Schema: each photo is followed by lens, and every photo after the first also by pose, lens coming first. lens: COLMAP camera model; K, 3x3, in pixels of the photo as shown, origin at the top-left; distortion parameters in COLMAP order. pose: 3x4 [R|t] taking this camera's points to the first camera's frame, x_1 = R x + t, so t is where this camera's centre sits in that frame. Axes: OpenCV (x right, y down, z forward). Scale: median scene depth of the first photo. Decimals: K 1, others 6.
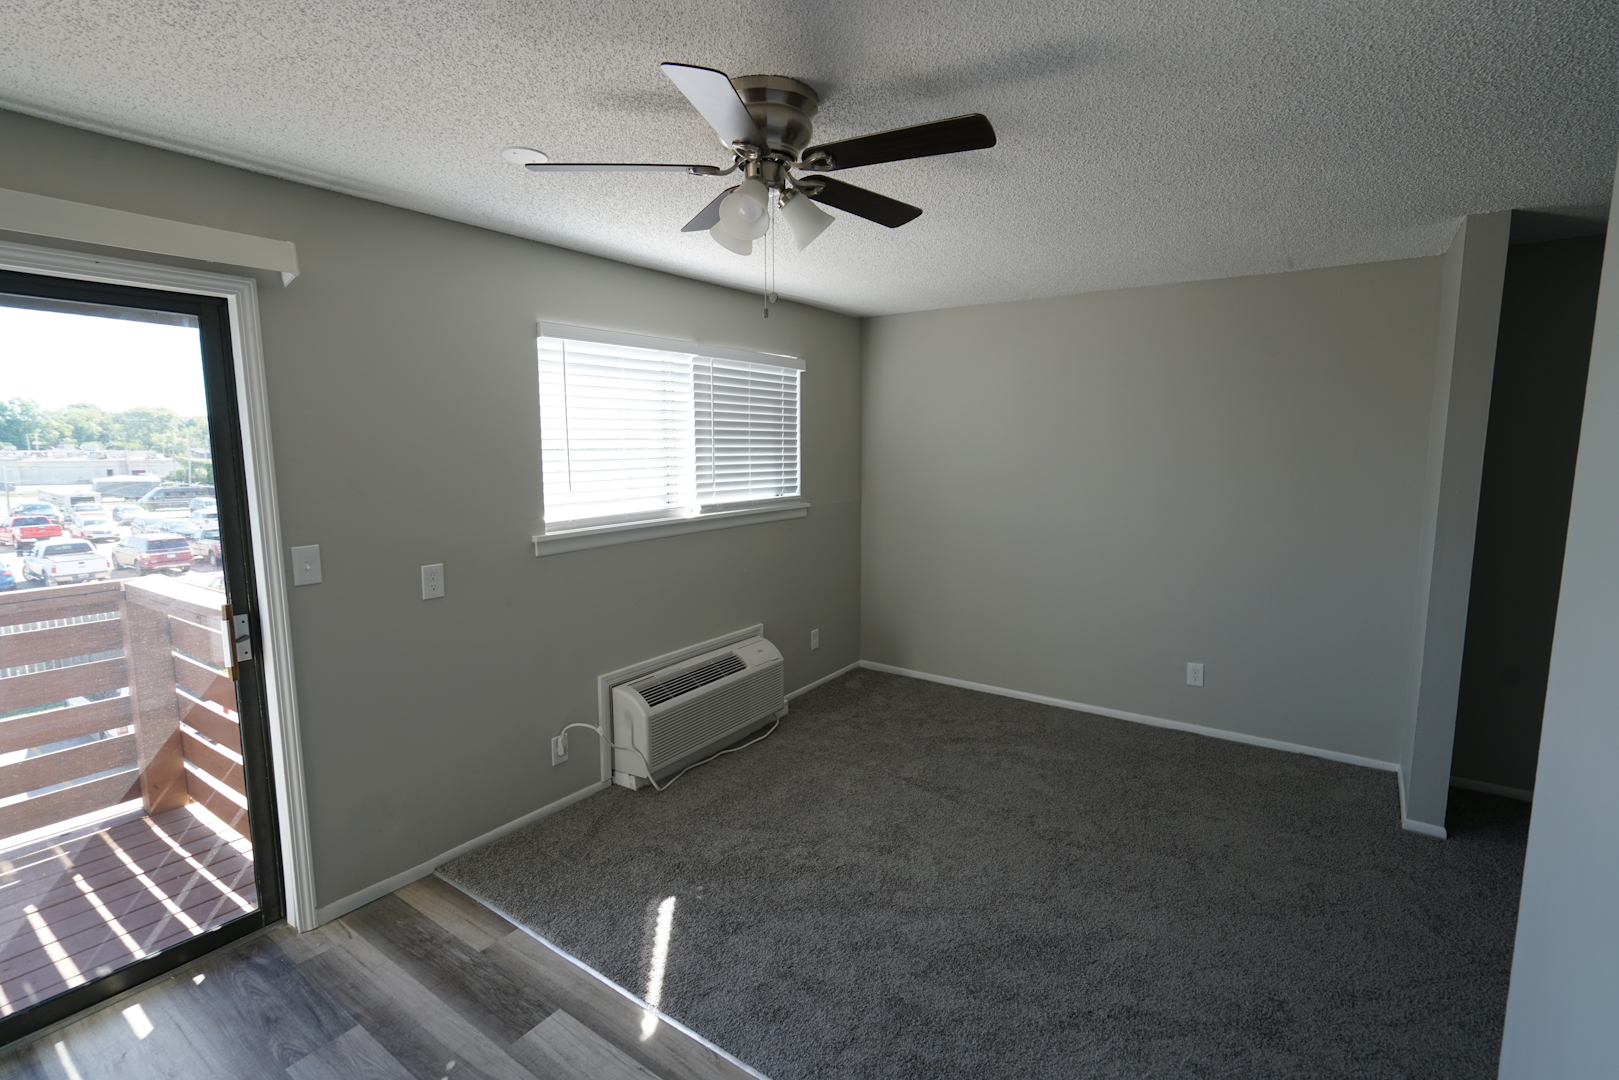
lens RADIAL K [[749.9, 0, 809.5], [0, 749.9, 540.0], [0, 0, 1]] dist [0.000972, 0.000158]
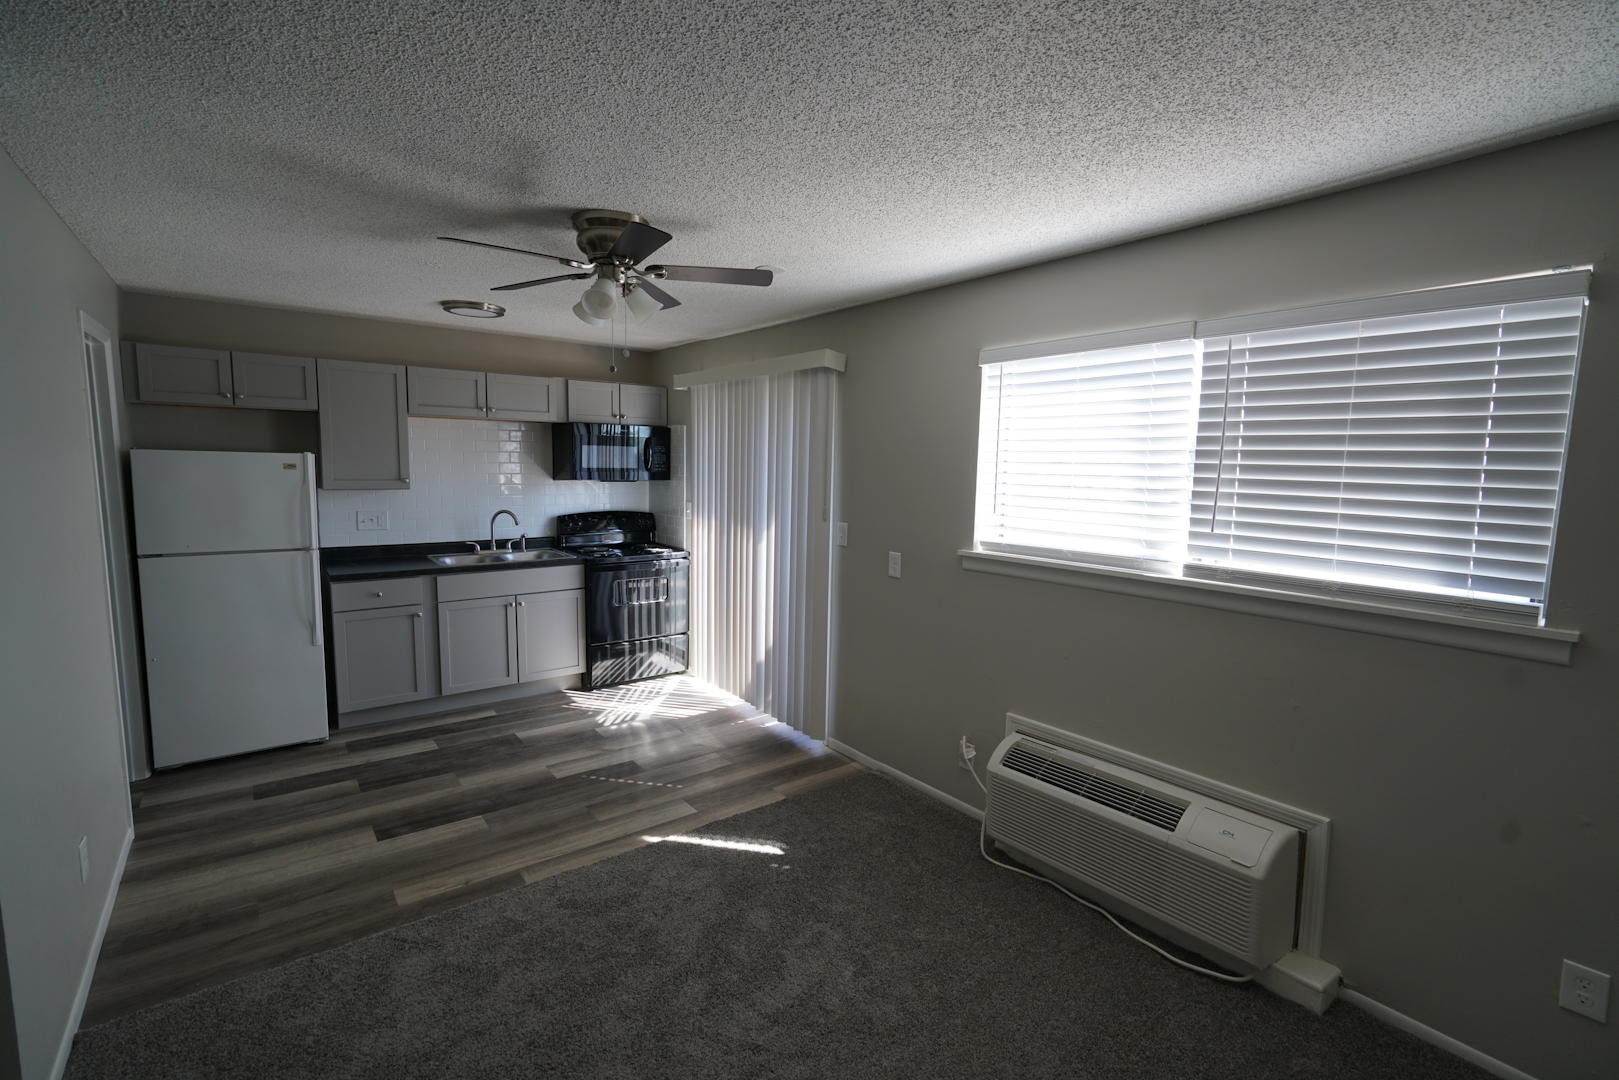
lens RADIAL K [[725.7, 0, 807.5], [0, 725.7, 544.9], [0, 0, 1]] dist [-0.001460, 0.000156]
pose [[-0.284730, 0.109084, -0.952381, 0.591813], [-0.142452, 0.977659, 0.154568, -0.120291], [0.947964, 0.179678, -0.262830, 0.893142]]
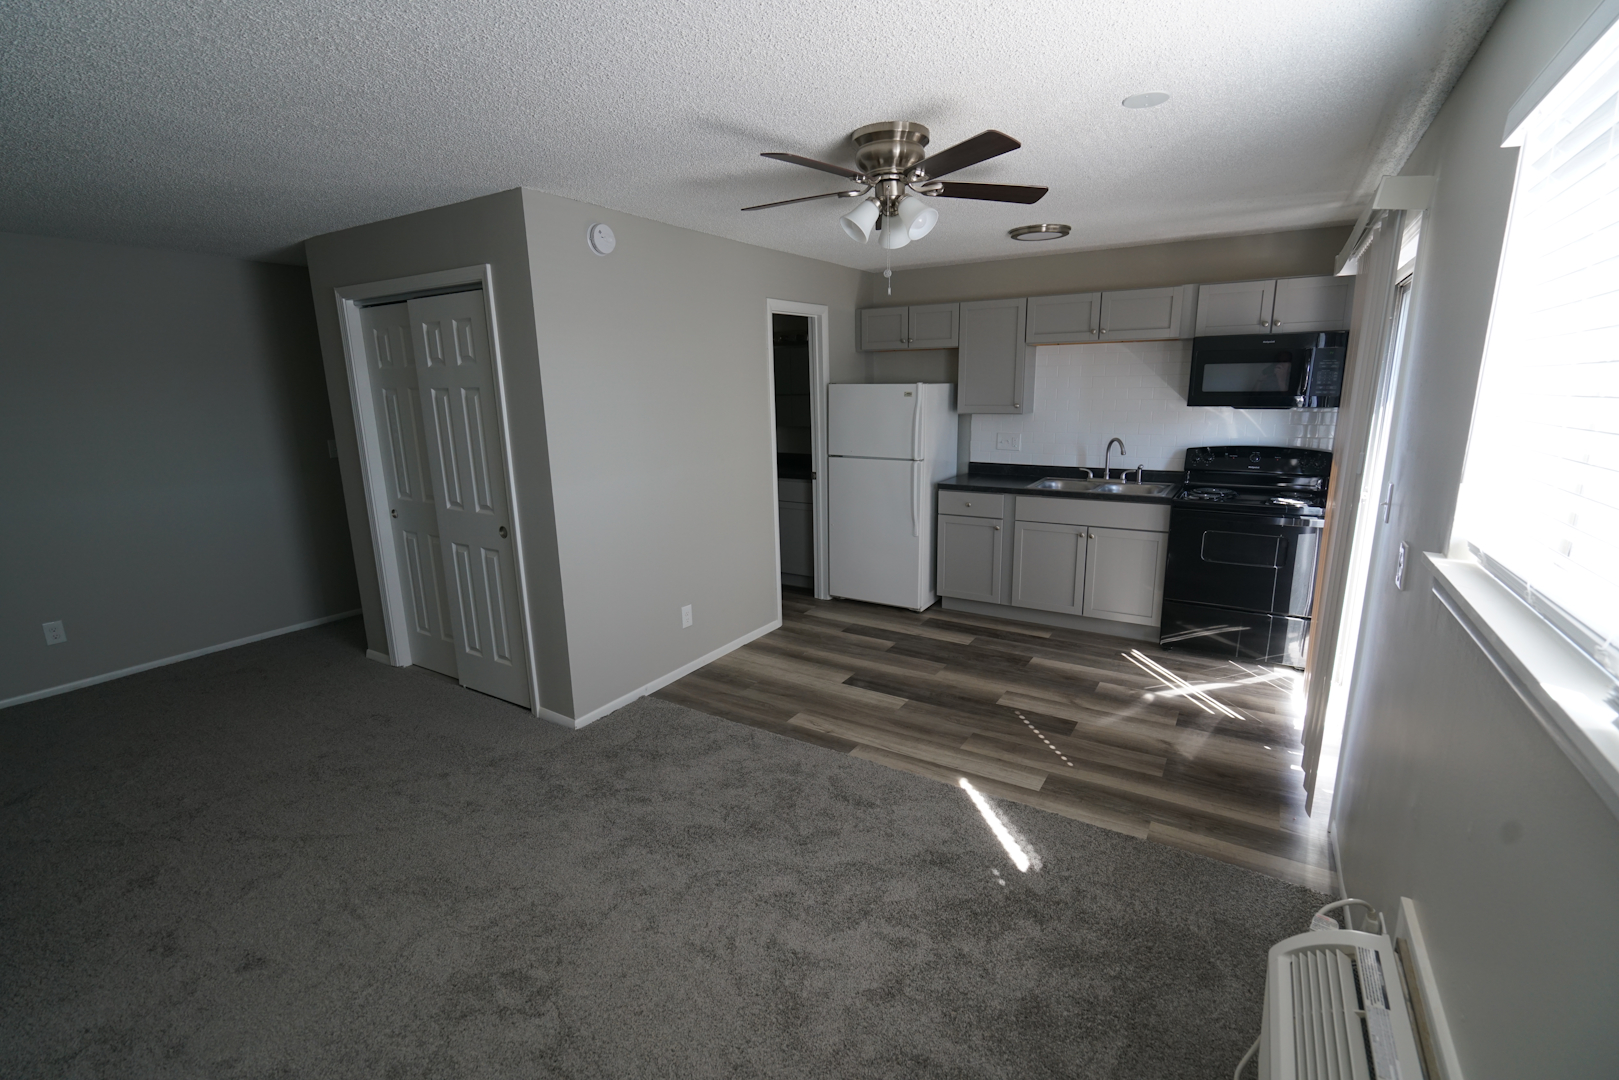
lens RADIAL K [[725.7, 0, 807.5], [0, 725.7, 544.9], [0, 0, 1]] dist [-0.001460, 0.000156]
pose [[-0.997669, 0.033960, -0.059196, 0.095859], [0.011632, 0.939323, 0.342836, -0.163125], [0.067247, 0.341348, -0.937528, 1.219198]]
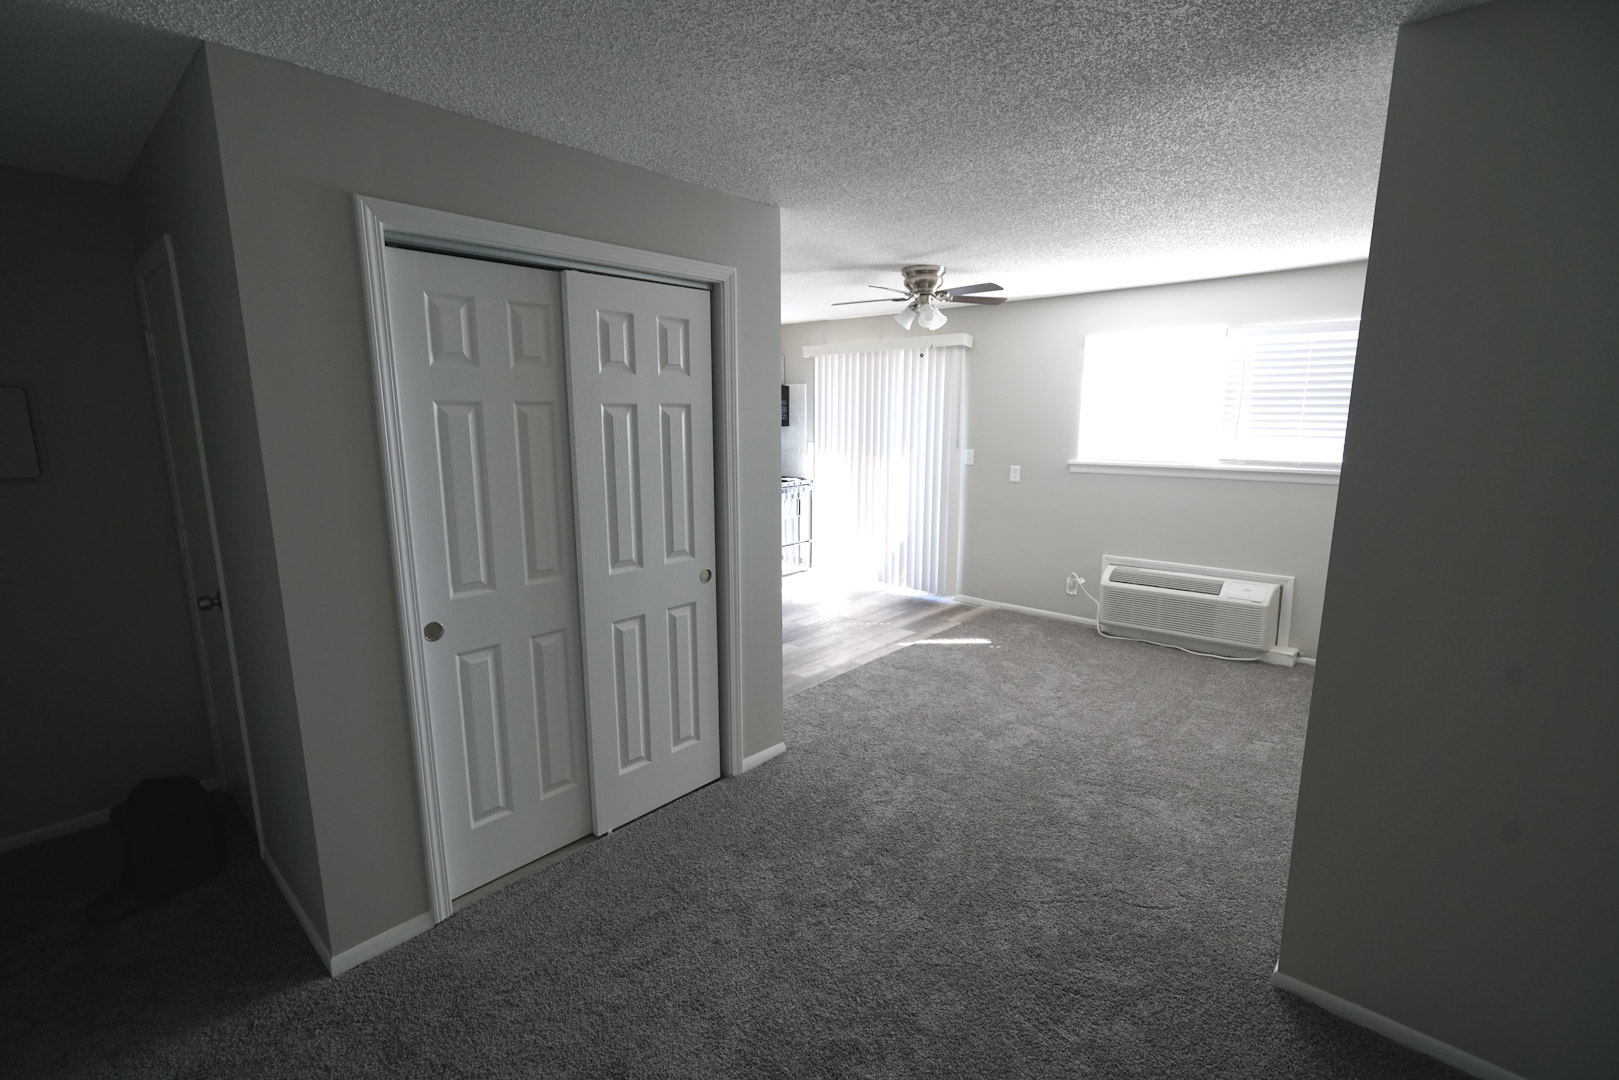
lens RADIAL K [[727.2, 0, 809.5], [0, 727.2, 540.0], [0, 0, 1]] dist [-0.000002, 0.000029]
pose [[-0.106350, 0.179287, -0.978032, 1.205895], [-0.126132, 0.973232, 0.192123, -0.063701], [0.986296, 0.143793, -0.080890, 0.465409]]
